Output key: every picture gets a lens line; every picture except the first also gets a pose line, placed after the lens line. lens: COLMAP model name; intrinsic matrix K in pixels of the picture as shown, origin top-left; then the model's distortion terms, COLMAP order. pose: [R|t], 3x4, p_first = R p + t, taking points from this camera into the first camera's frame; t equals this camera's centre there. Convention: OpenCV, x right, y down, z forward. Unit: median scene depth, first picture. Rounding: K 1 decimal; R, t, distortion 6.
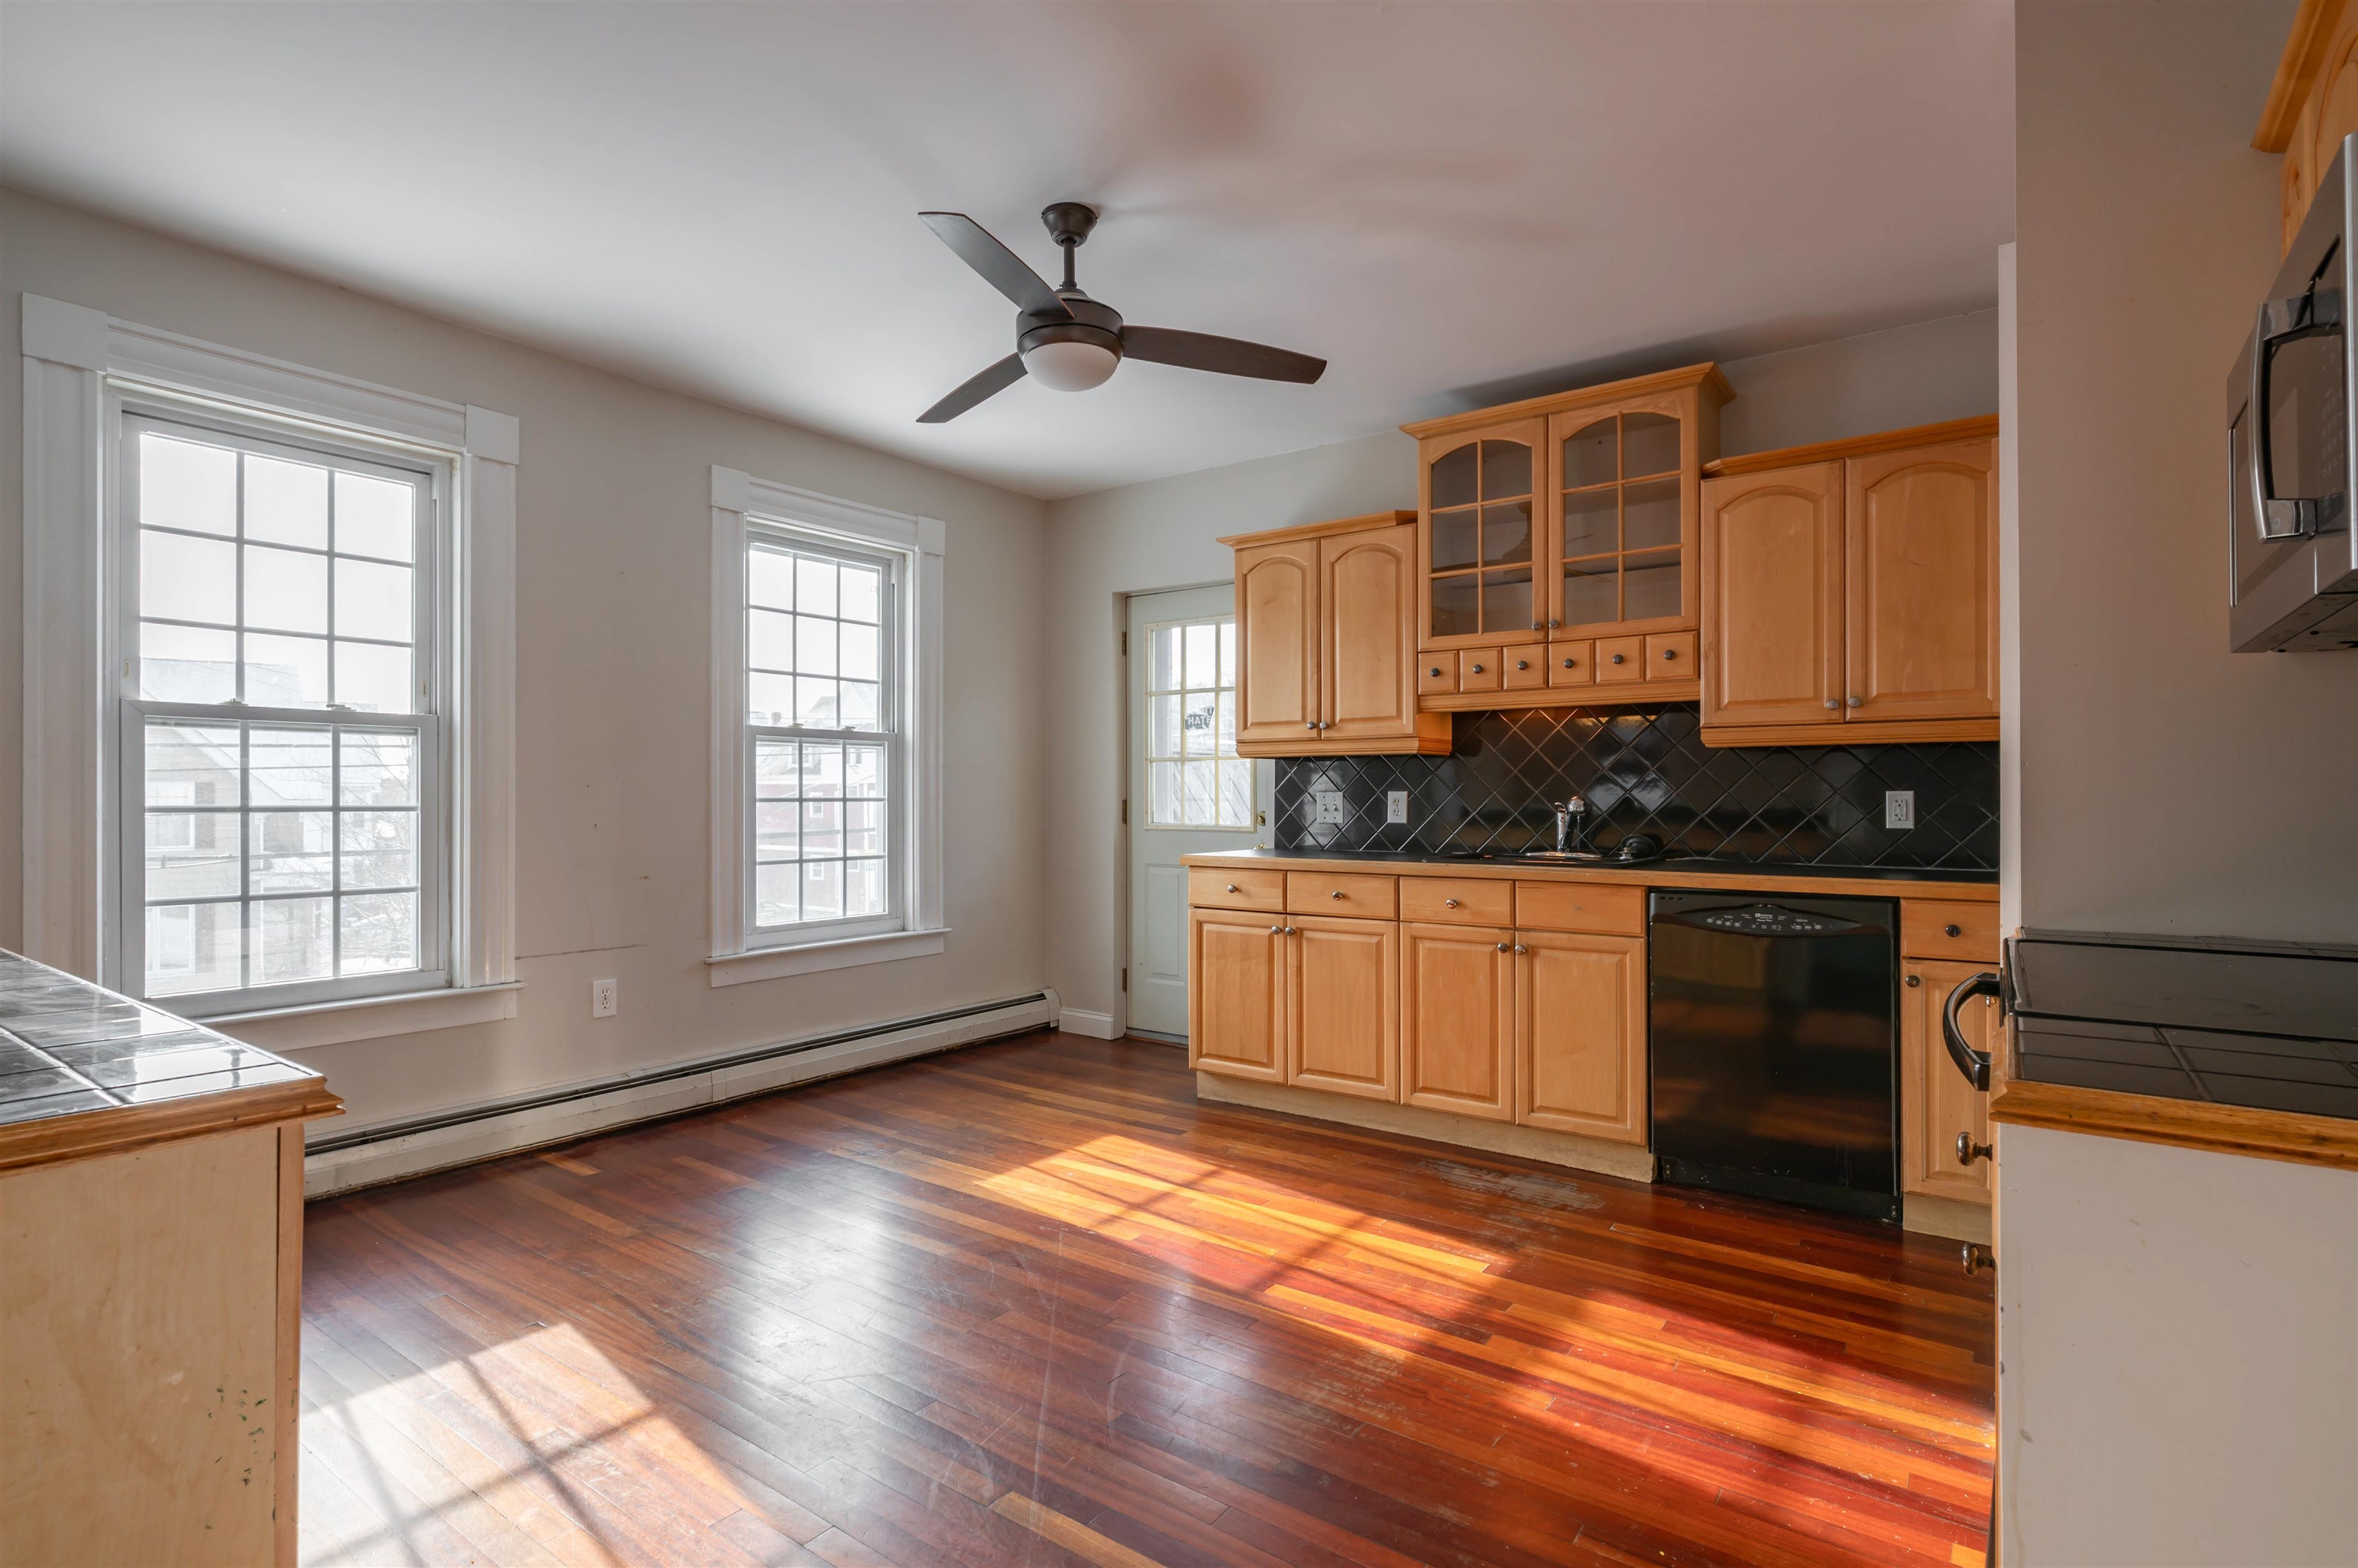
lens RADIAL K [[1137.2, 0, 1182.3], [0, 1137.2, 789.8], [0, 0, 1]] dist [-0.003130, 0.000098]
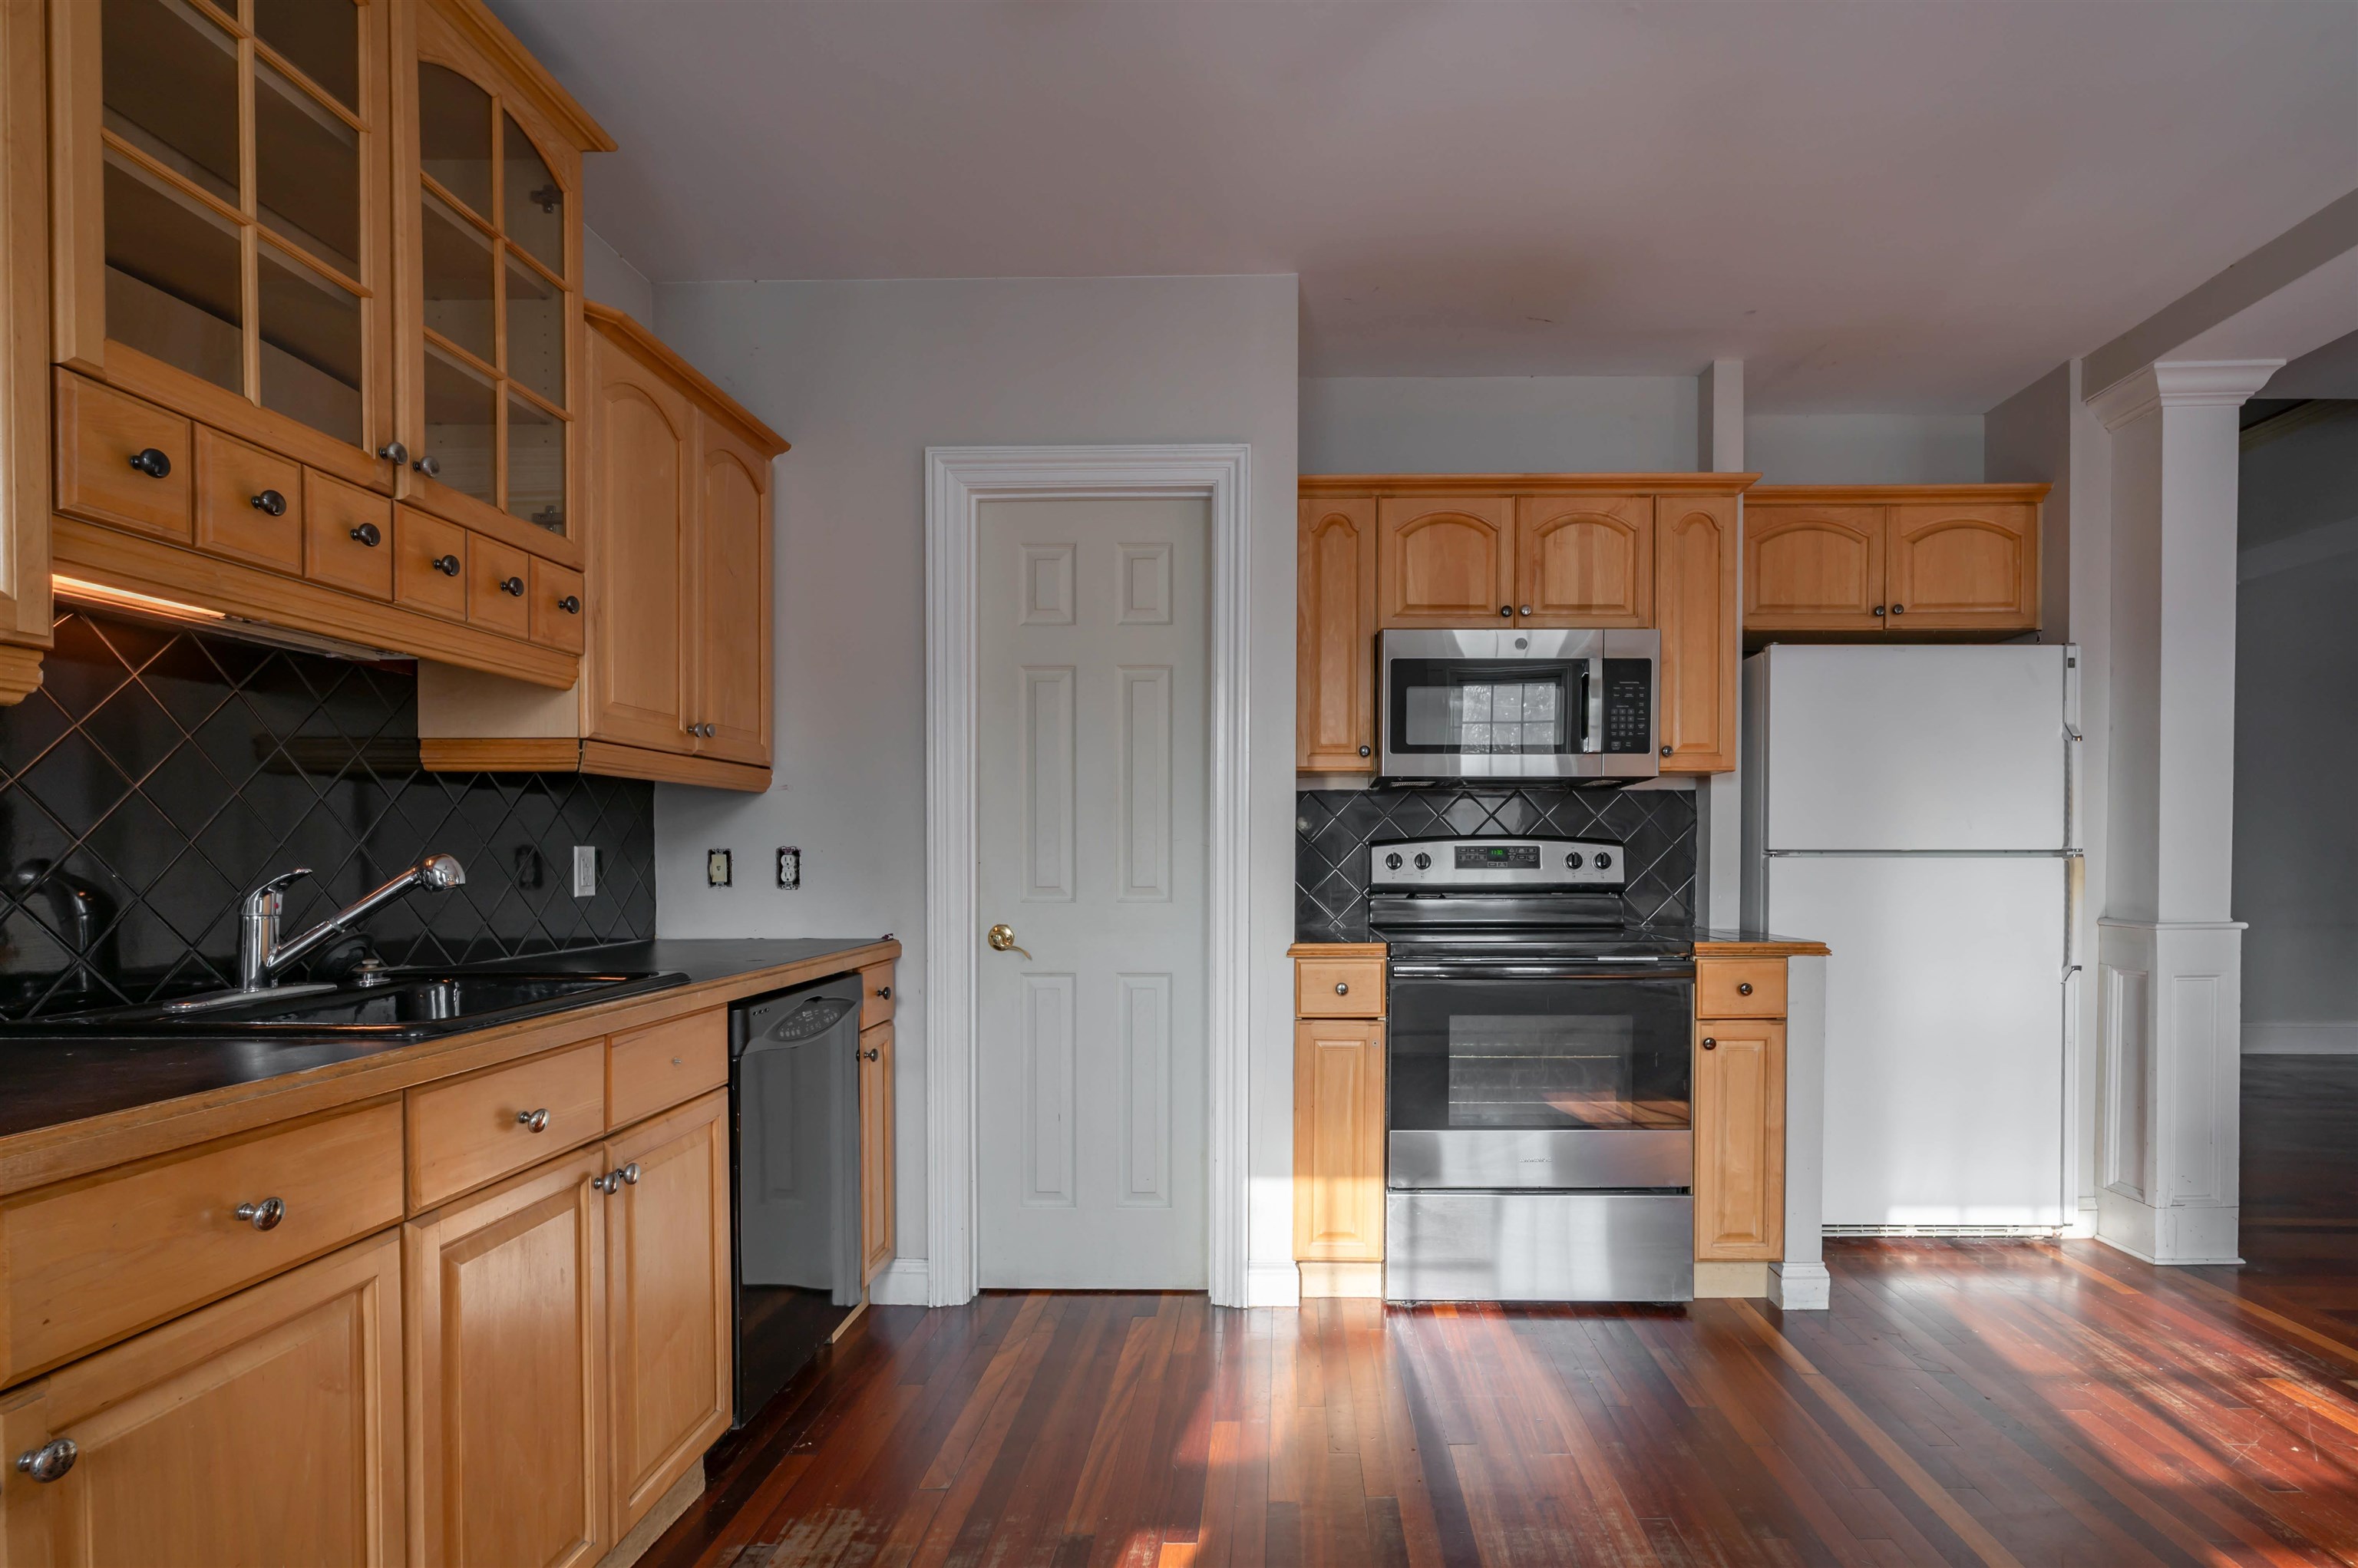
lens RADIAL K [[1168.4, 0, 1291.1], [0, 1168.4, 868.3], [0, 0, 1]] dist [-0.004059, -0.000001]
pose [[-0.591366, -0.009697, 0.806345, -0.250078], [-0.001352, 0.999938, 0.011034, 0.006289], [-0.806402, 0.005435, -0.591342, 1.023271]]
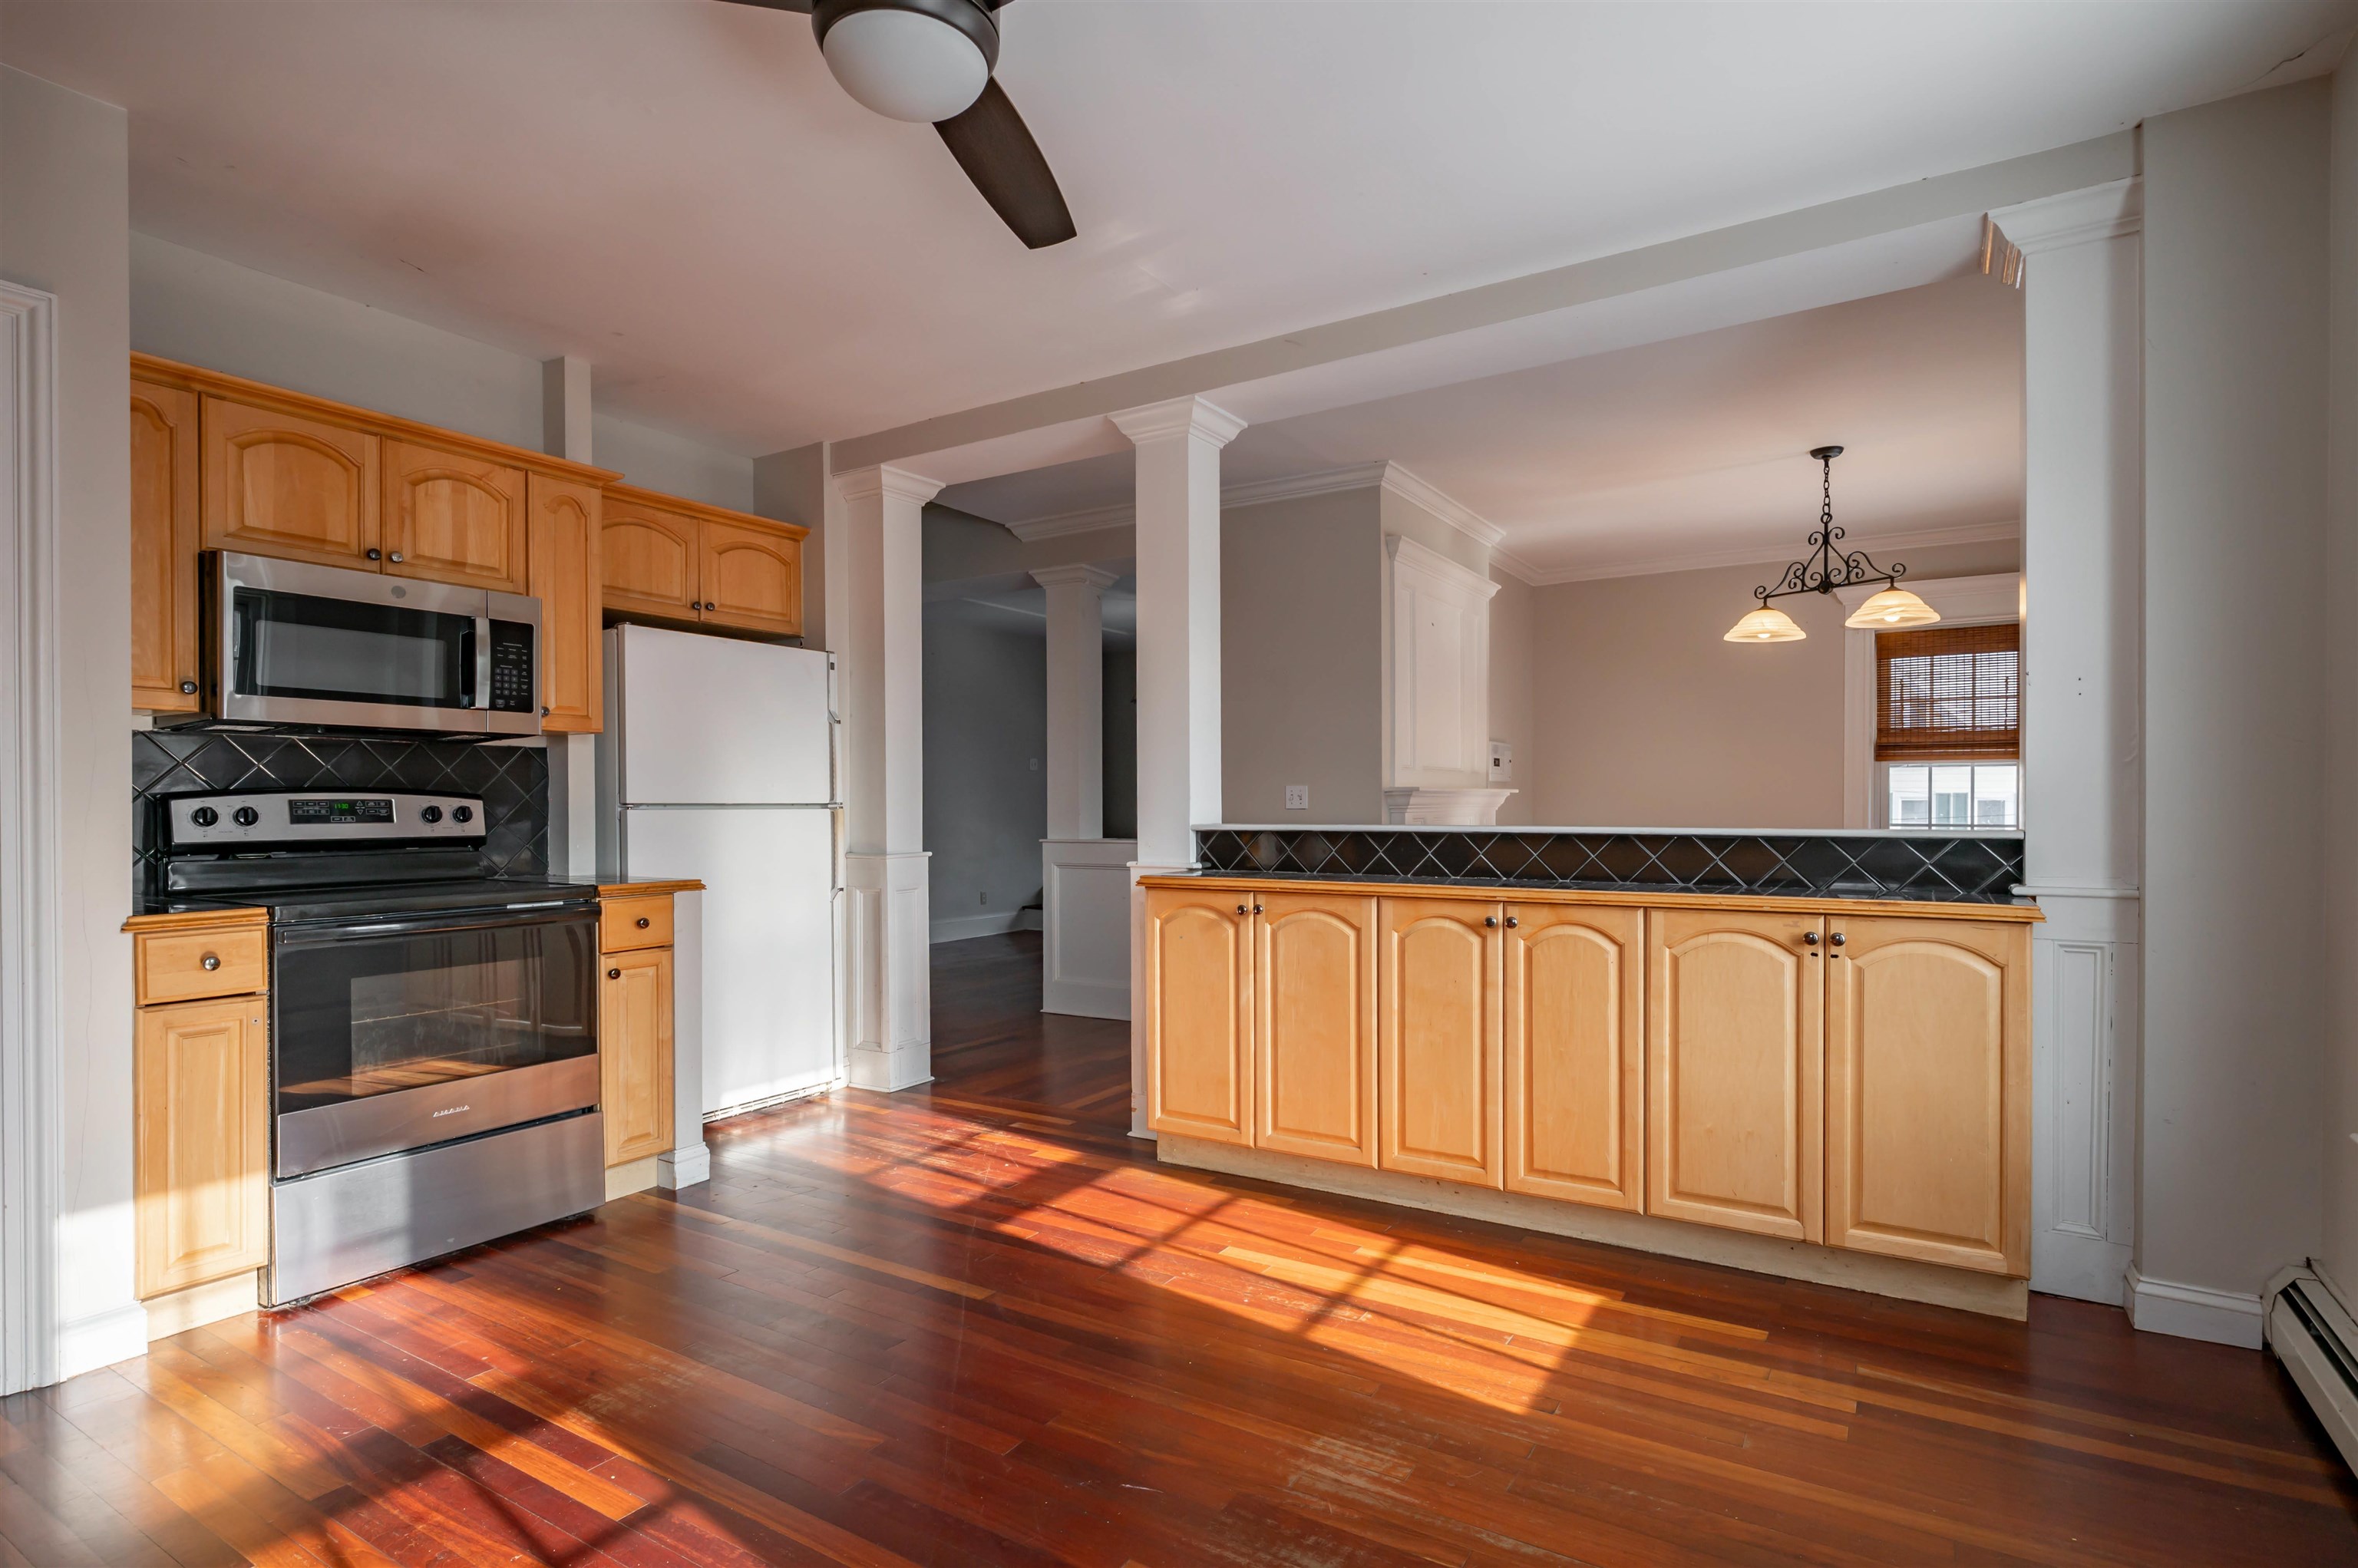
lens RADIAL K [[1167.6, 0, 1175.4], [0, 1167.6, 800.6], [0, 0, 1]] dist [-0.000804, 0.000168]
pose [[-0.997087, 0.002784, -0.076220, -0.144899], [0.003210, 0.999980, -0.005469, 0.006274], [0.076204, -0.005698, -0.997076, 1.256689]]
